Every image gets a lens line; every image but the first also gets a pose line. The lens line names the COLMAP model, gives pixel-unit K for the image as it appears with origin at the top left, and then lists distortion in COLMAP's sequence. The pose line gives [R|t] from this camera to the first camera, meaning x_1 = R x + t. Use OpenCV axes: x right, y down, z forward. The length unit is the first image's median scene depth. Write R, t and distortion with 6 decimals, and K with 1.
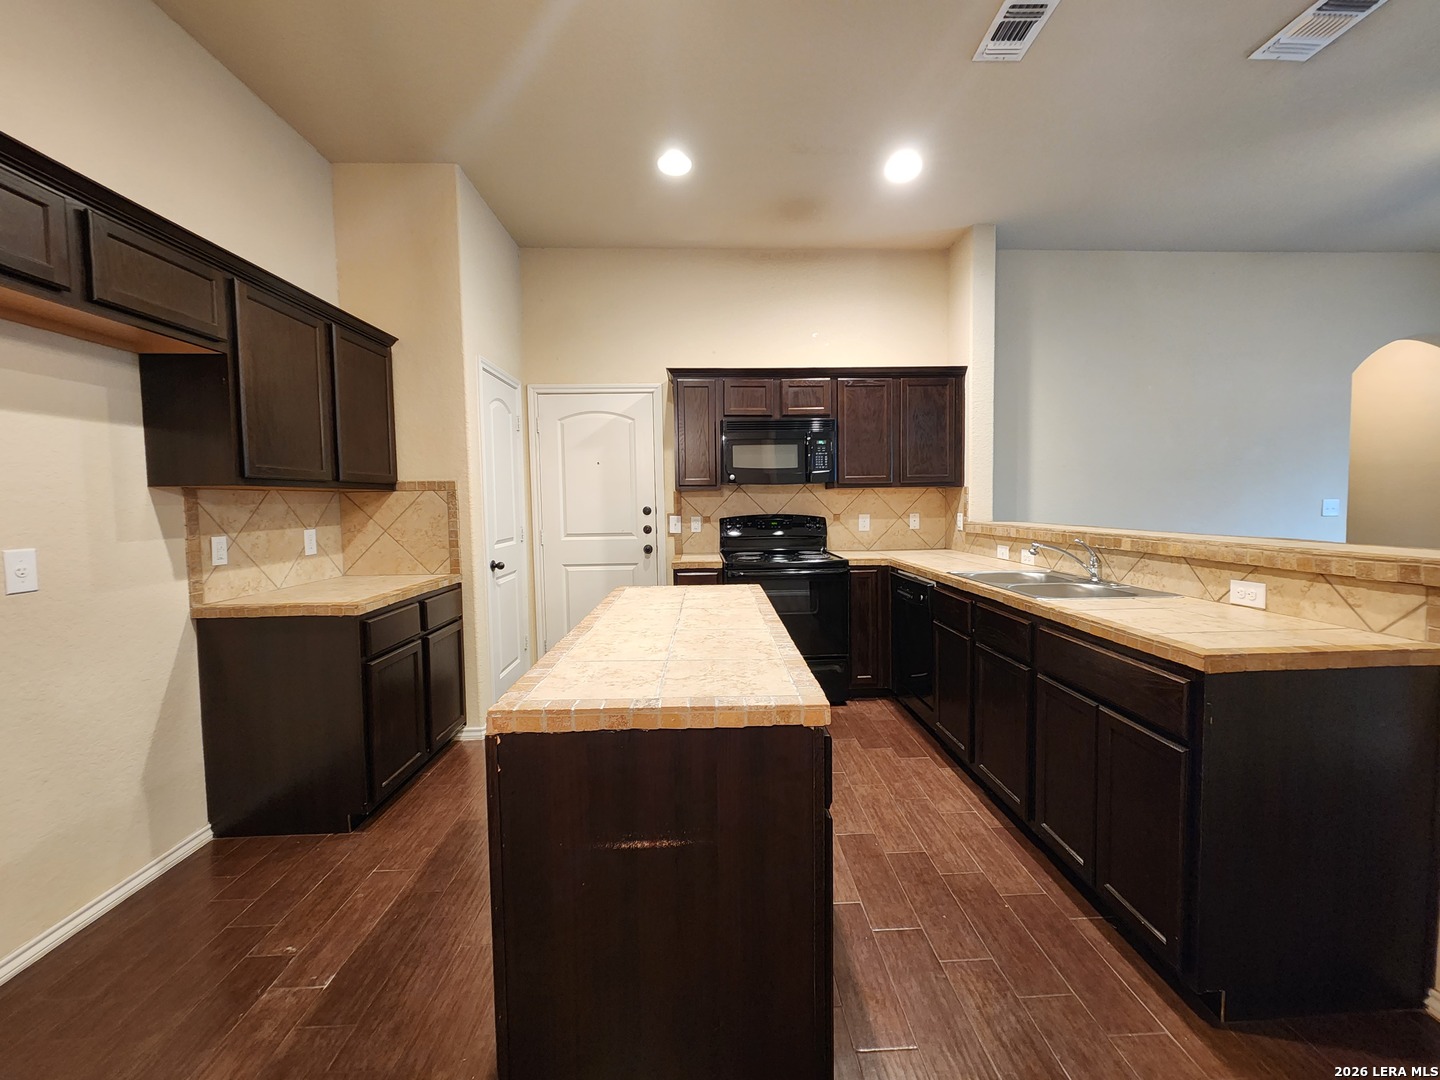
lens RADIAL K [[586.9, 0, 735.9], [0, 586.9, 530.9], [0, 0, 1]] dist [0.001660, -0.003247]
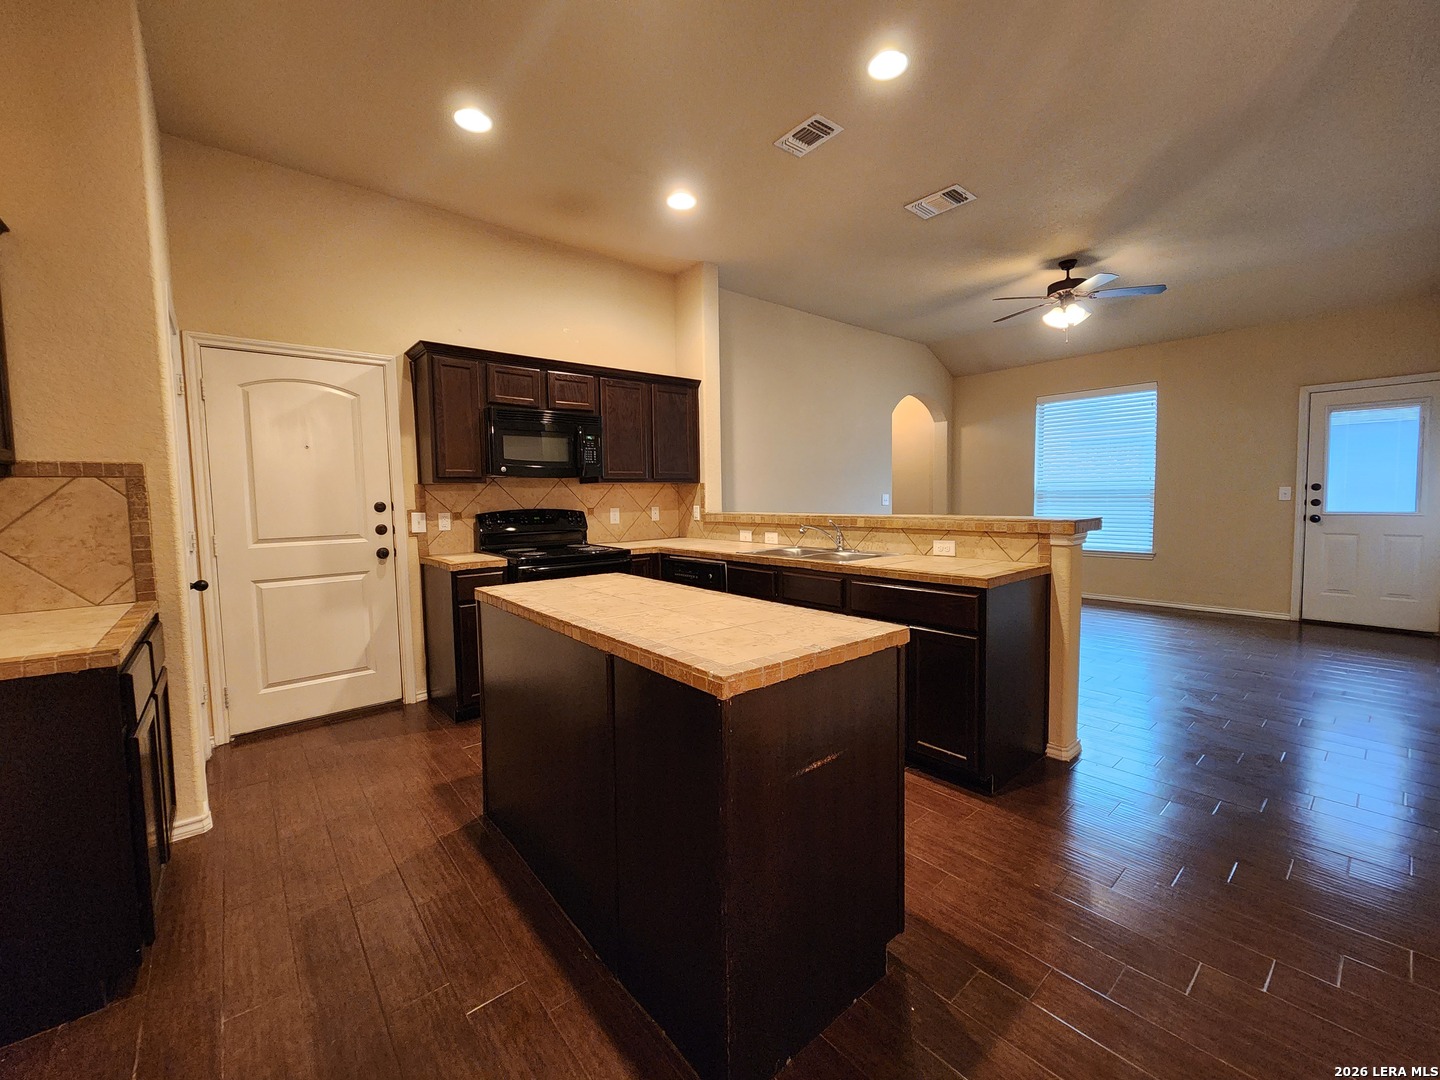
lens RADIAL K [[585.2, 0, 733.2], [0, 585.2, 531.6], [0, 0, 1]] dist [0.001969, -0.003373]
pose [[0.785085, -0.038951, 0.618162, -0.334210], [0.038312, 0.999163, 0.014300, 0.009193], [-0.618202, 0.012456, 0.785921, 0.048663]]
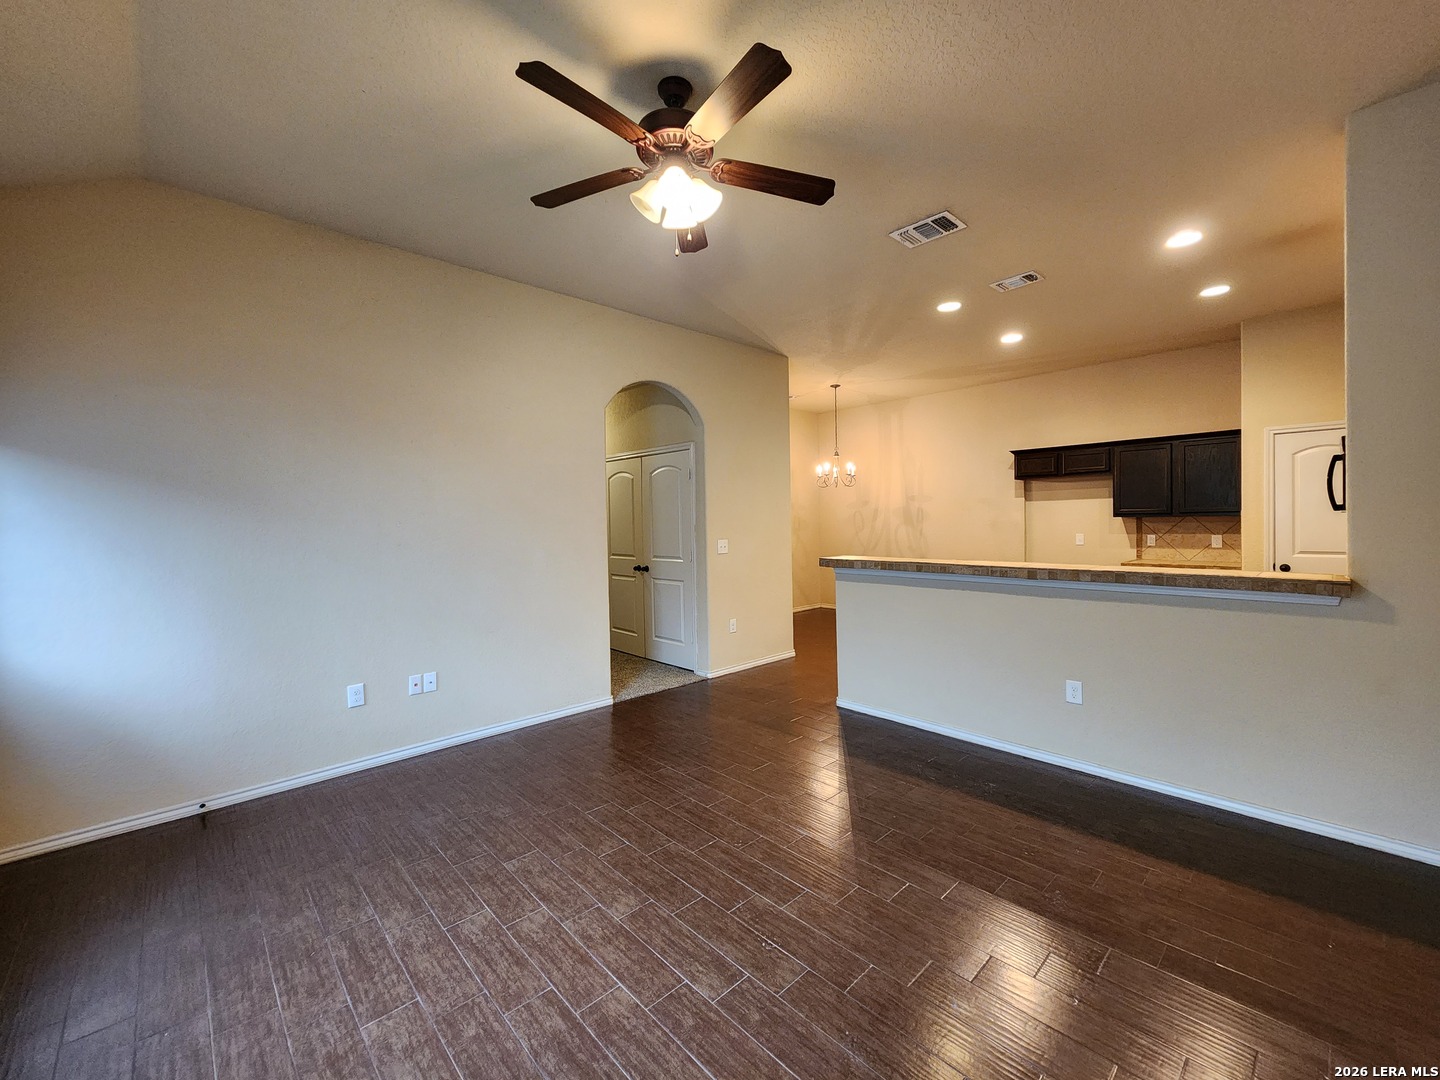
lens RADIAL K [[585.2, 0, 733.2], [0, 585.2, 531.6], [0, 0, 1]] dist [0.001969, -0.003373]
pose [[-0.751821, 0.042242, -0.658013, 1.543378], [-0.003526, 0.997674, 0.068077, -0.121254], [0.659358, 0.053502, -0.749923, 1.178513]]
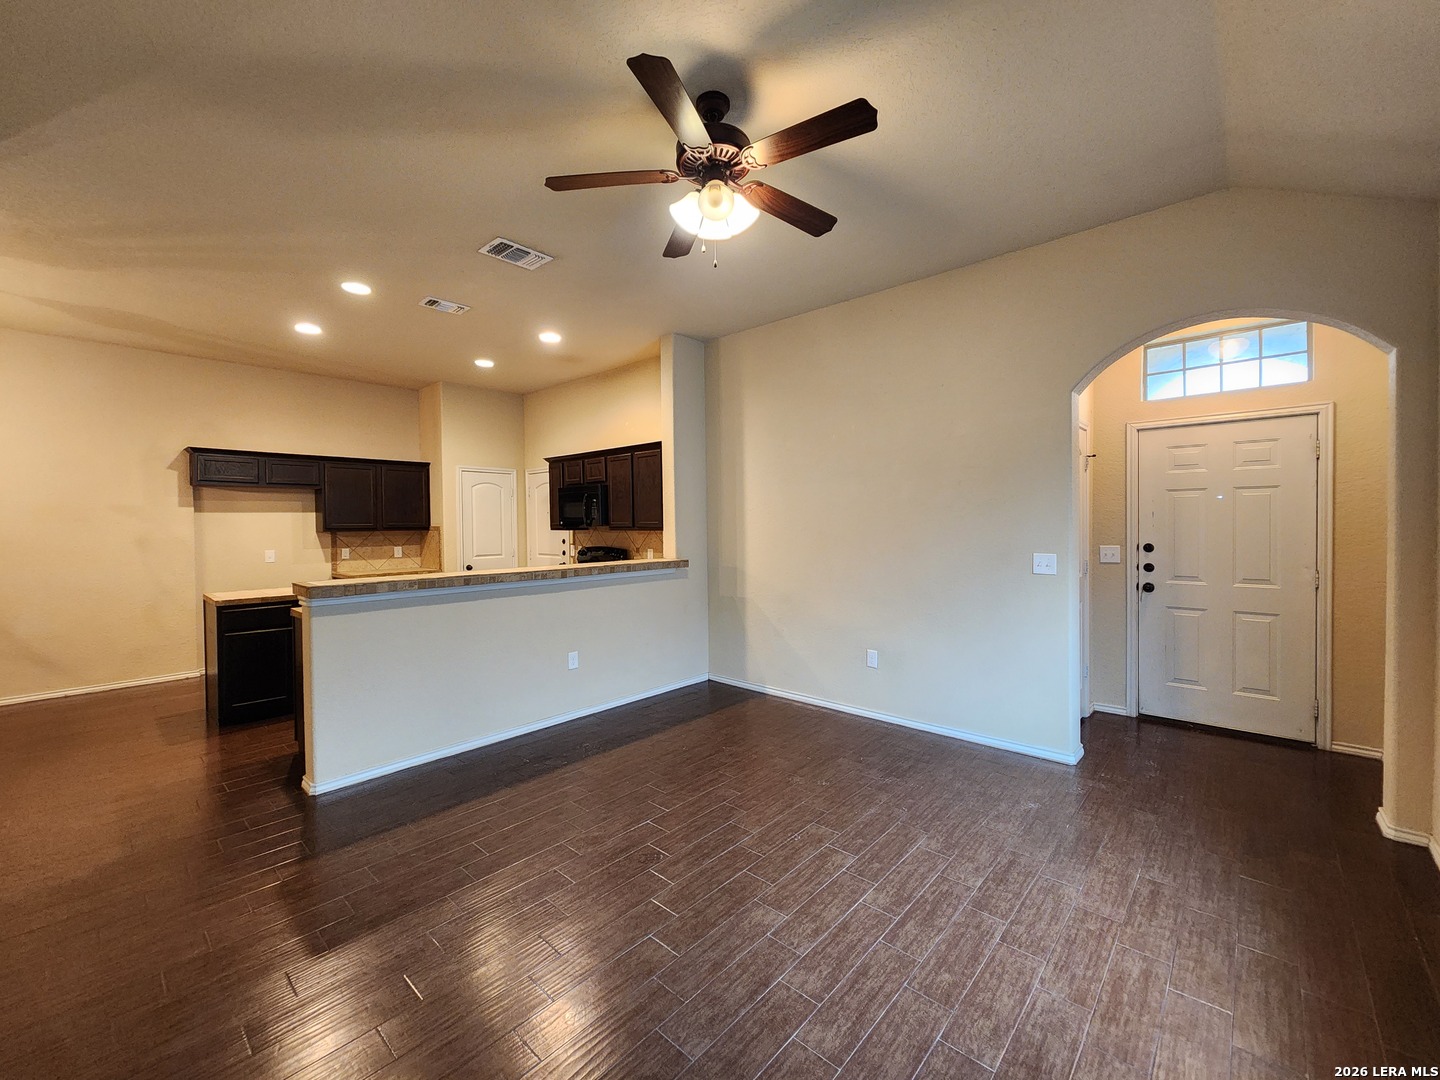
lens RADIAL K [[585.2, 0, 733.2], [0, 585.2, 531.6], [0, 0, 1]] dist [0.001969, -0.003373]
pose [[0.717606, 0.020460, -0.696149, 1.630907], [-0.038190, 0.999220, -0.010000, -0.077719], [0.695401, 0.033762, 0.717828, 0.187117]]
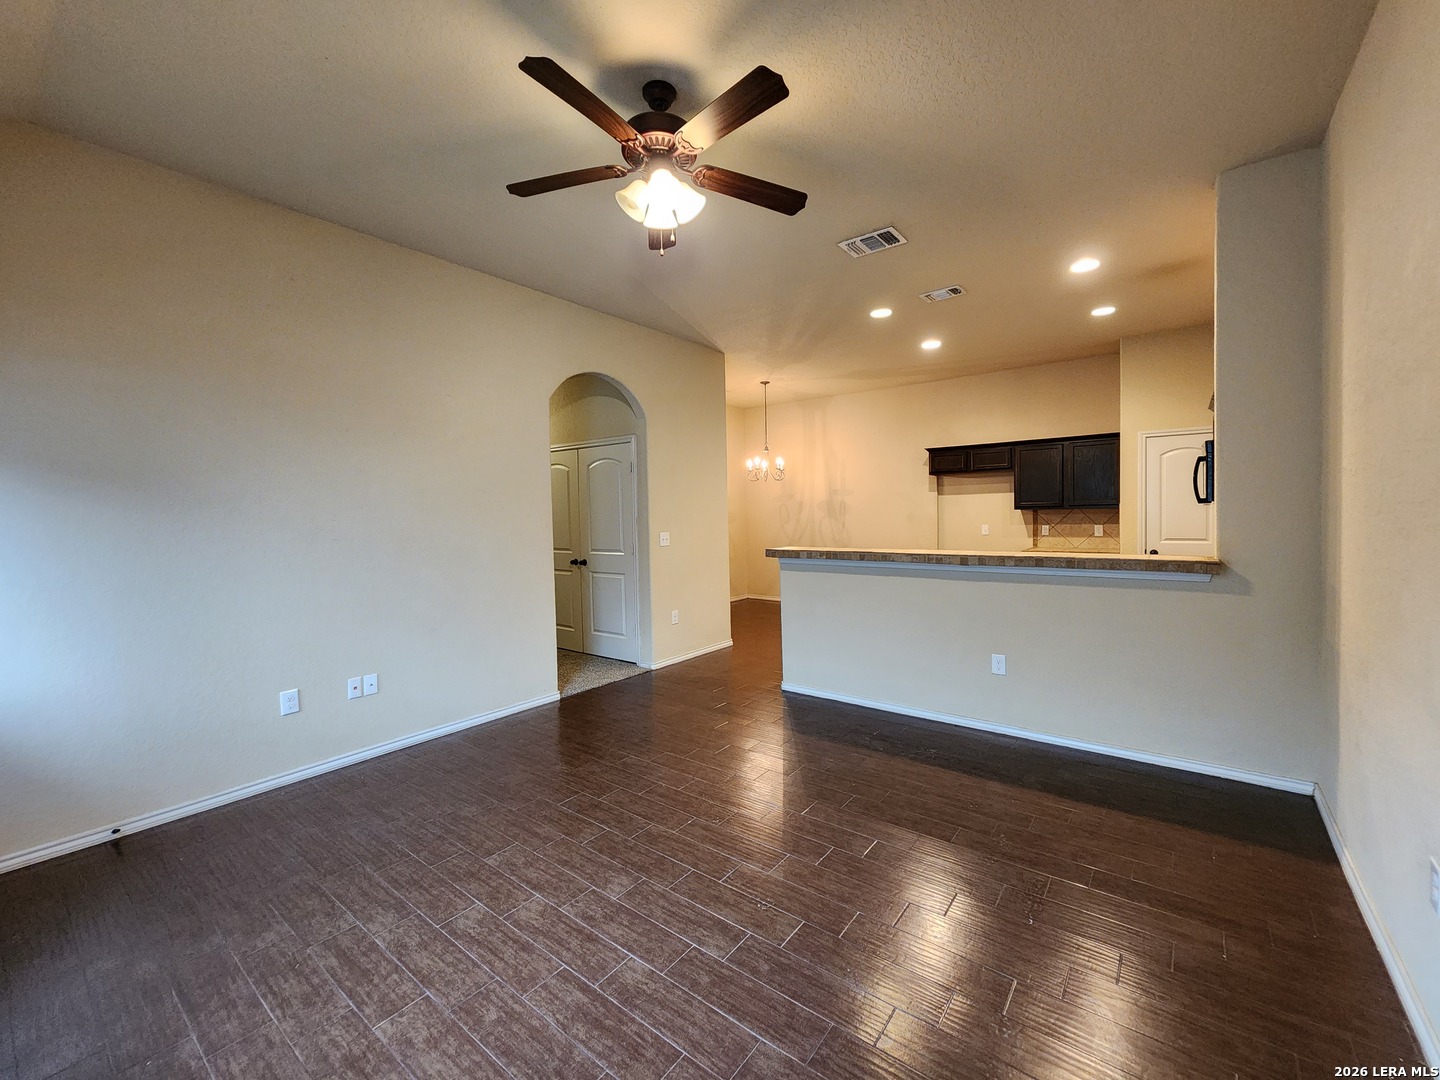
lens RADIAL K [[586.9, 0, 735.9], [0, 586.9, 530.9], [0, 0, 1]] dist [0.001660, -0.003247]
pose [[-0.638254, 0.053625, -0.767956, 1.628222], [-0.008621, 0.997010, 0.076784, -0.120296], [0.769777, 0.055628, -0.635884, 1.143814]]
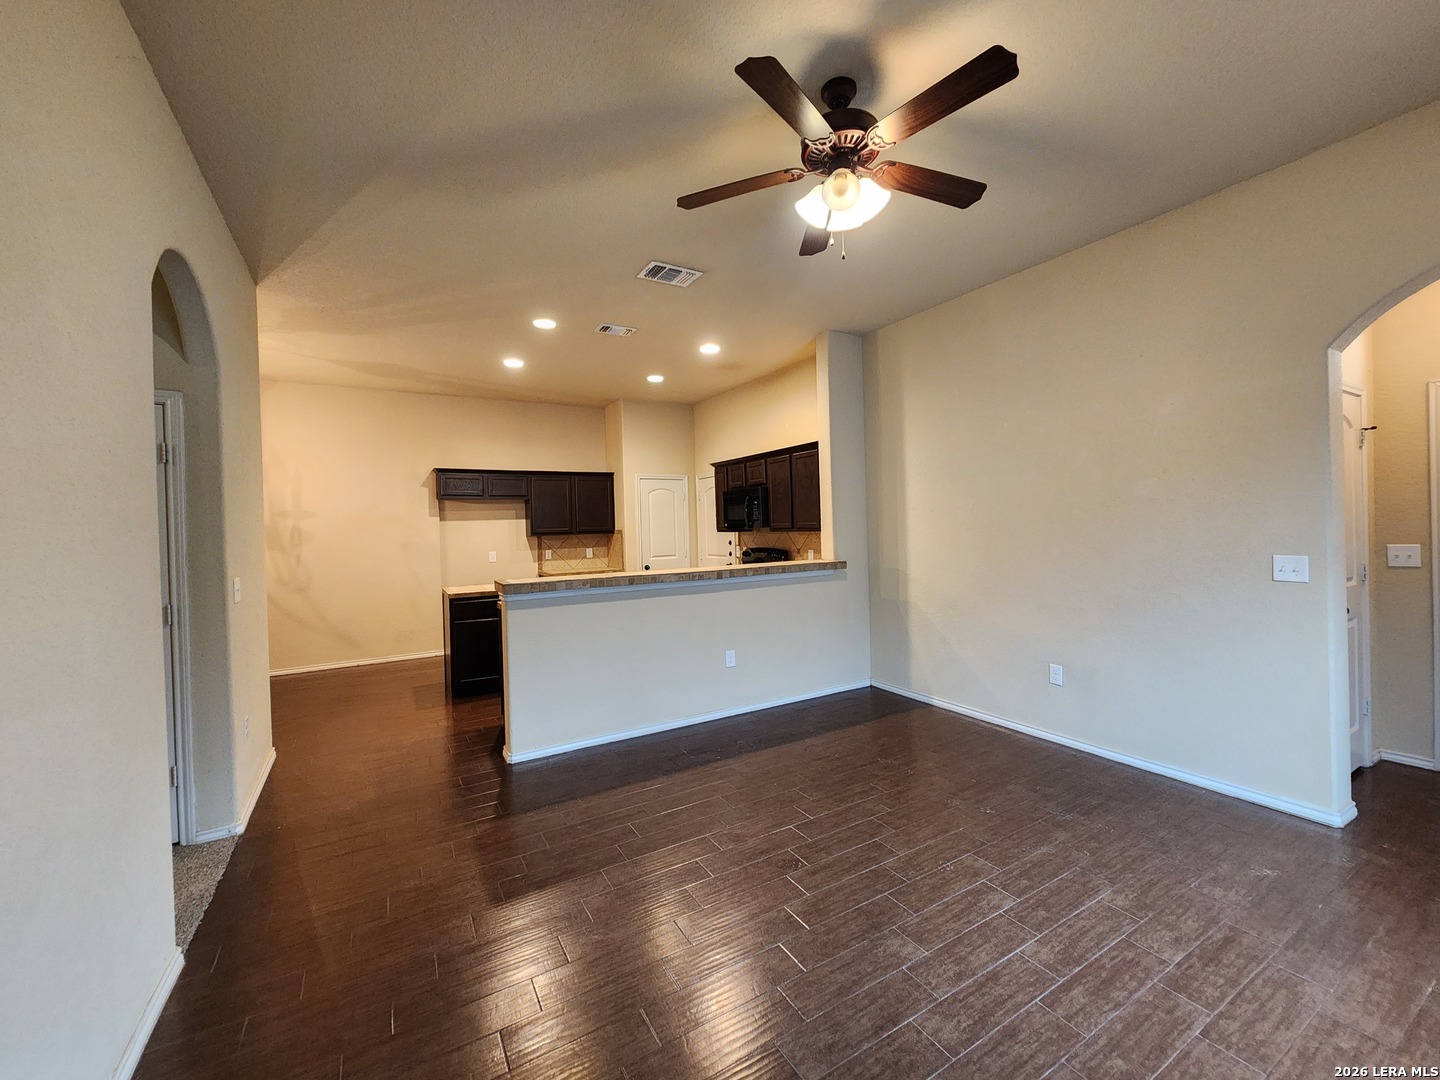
lens RADIAL K [[586.2, 0, 730.6], [0, 586.2, 527.6], [0, 0, 1]] dist [0.000236, -0.002943]
pose [[0.474471, 0.006963, -0.880243, 1.655181], [-0.026969, 0.999614, -0.006630, -0.082044], [0.879858, 0.026885, 0.474476, 0.235638]]
